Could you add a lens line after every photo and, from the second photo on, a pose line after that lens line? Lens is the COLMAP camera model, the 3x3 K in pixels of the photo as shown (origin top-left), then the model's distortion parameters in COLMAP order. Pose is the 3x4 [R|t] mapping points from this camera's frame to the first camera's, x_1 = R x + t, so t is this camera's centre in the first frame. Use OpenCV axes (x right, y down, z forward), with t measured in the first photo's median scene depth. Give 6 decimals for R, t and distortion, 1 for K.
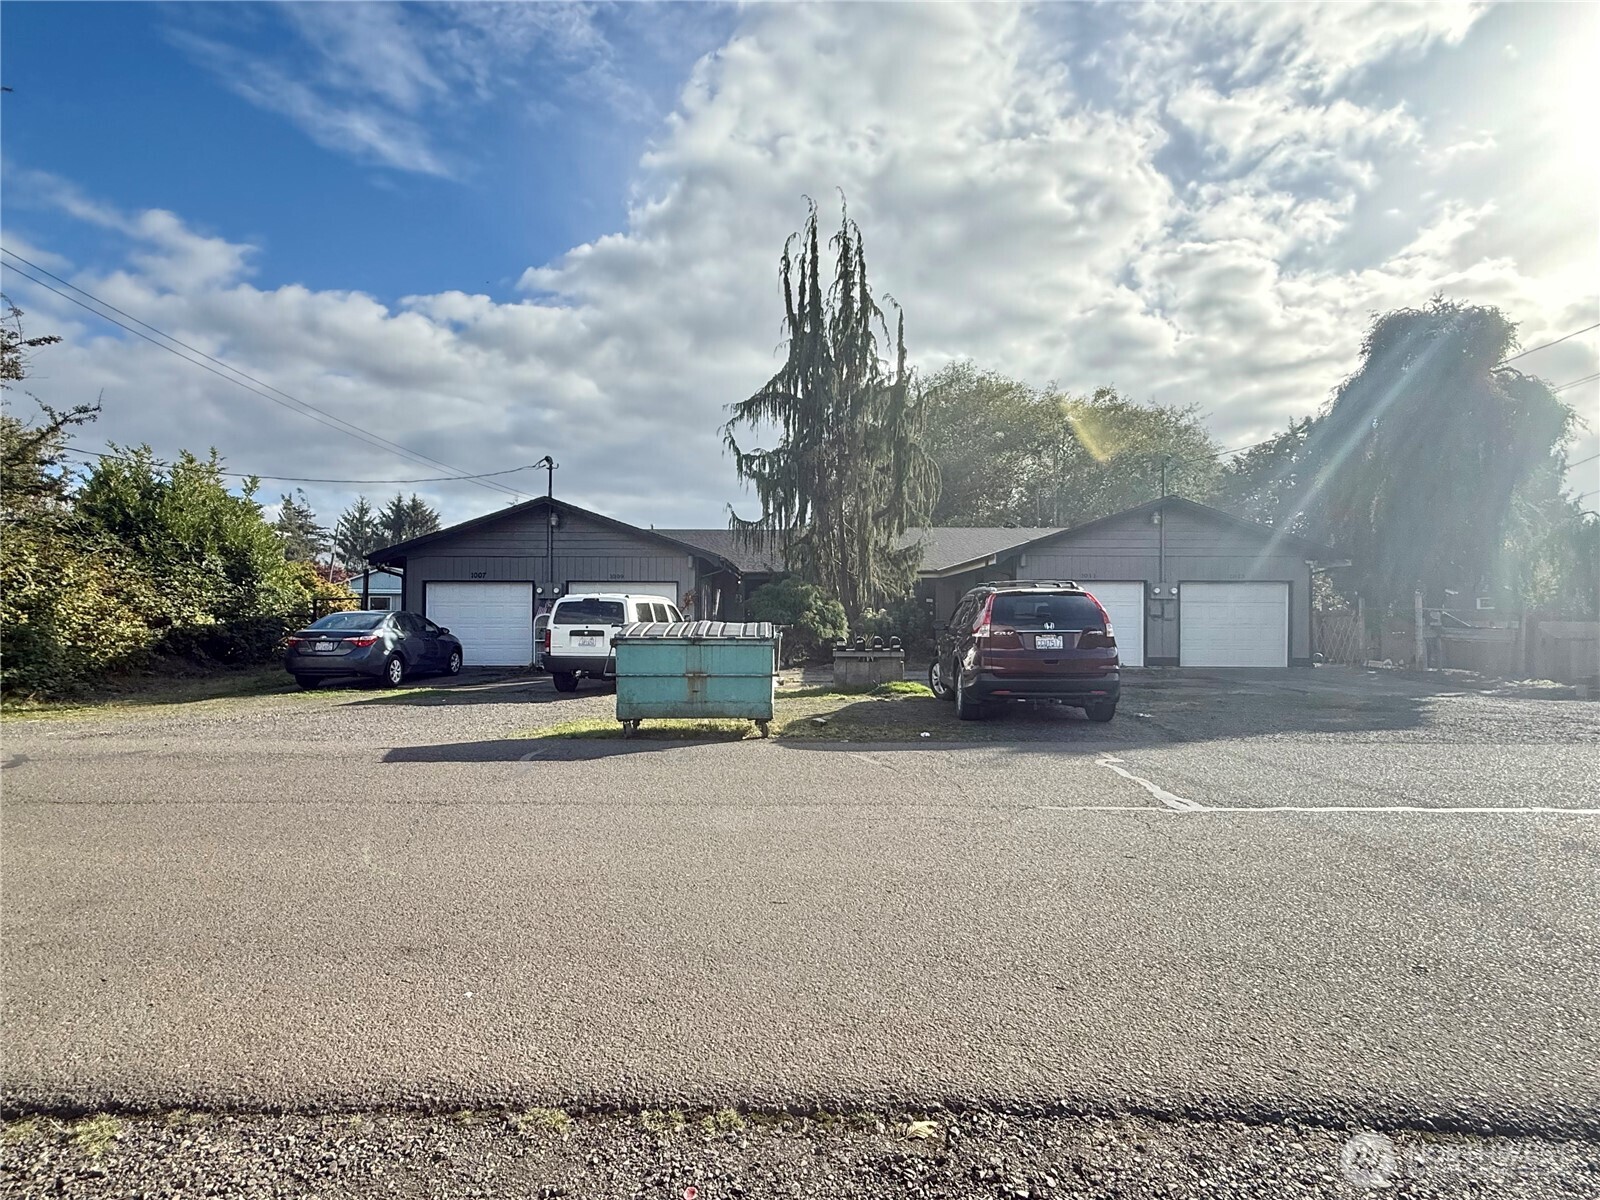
lens RADIAL K [[817.4, 0, 800.0], [0, 817.4, 600.0], [0, 0, 1]] dist [0.000124, -0.000031]
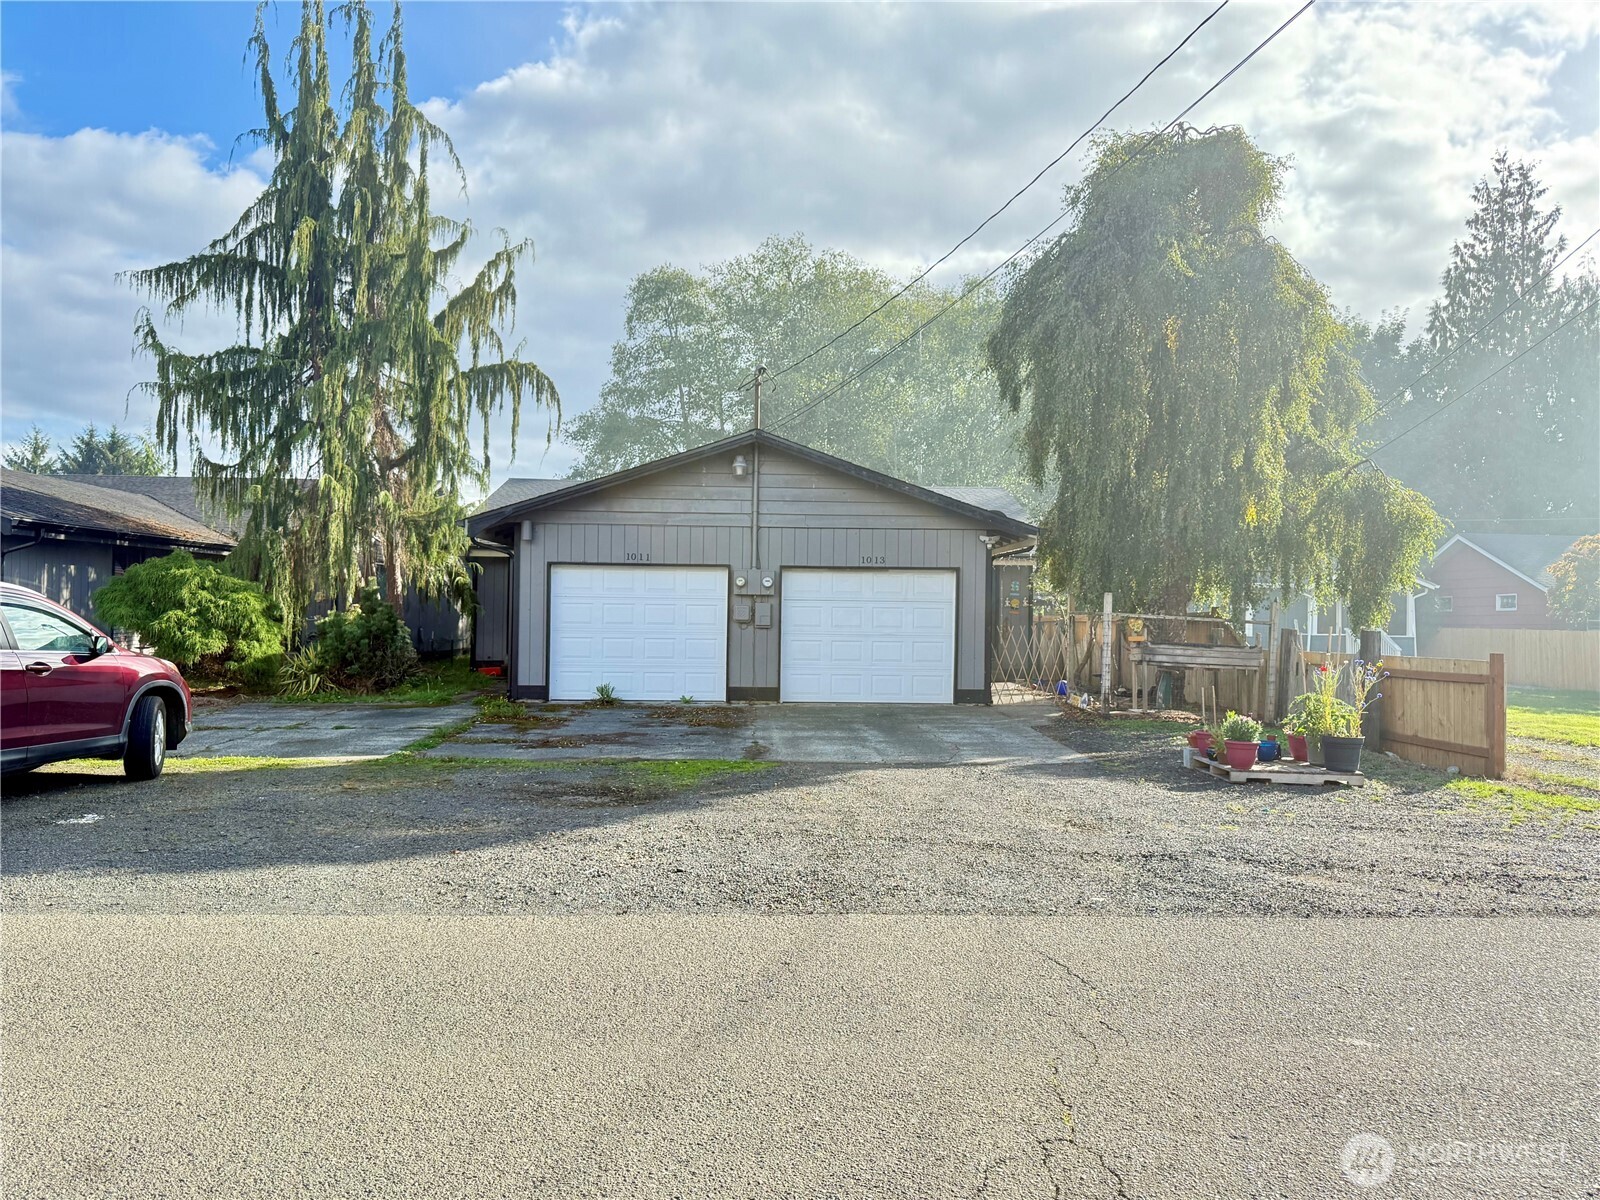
lens RADIAL K [[1145.5, 0, 800.0], [0, 1145.5, 600.0], [0, 0, 1]] dist [0.107113, -0.148873]
pose [[0.999467, 0.008009, 0.031644, 0.387362], [-0.008347, 0.999909, 0.010561, -0.005753], [-0.031557, -0.010820, 0.999443, 0.098602]]
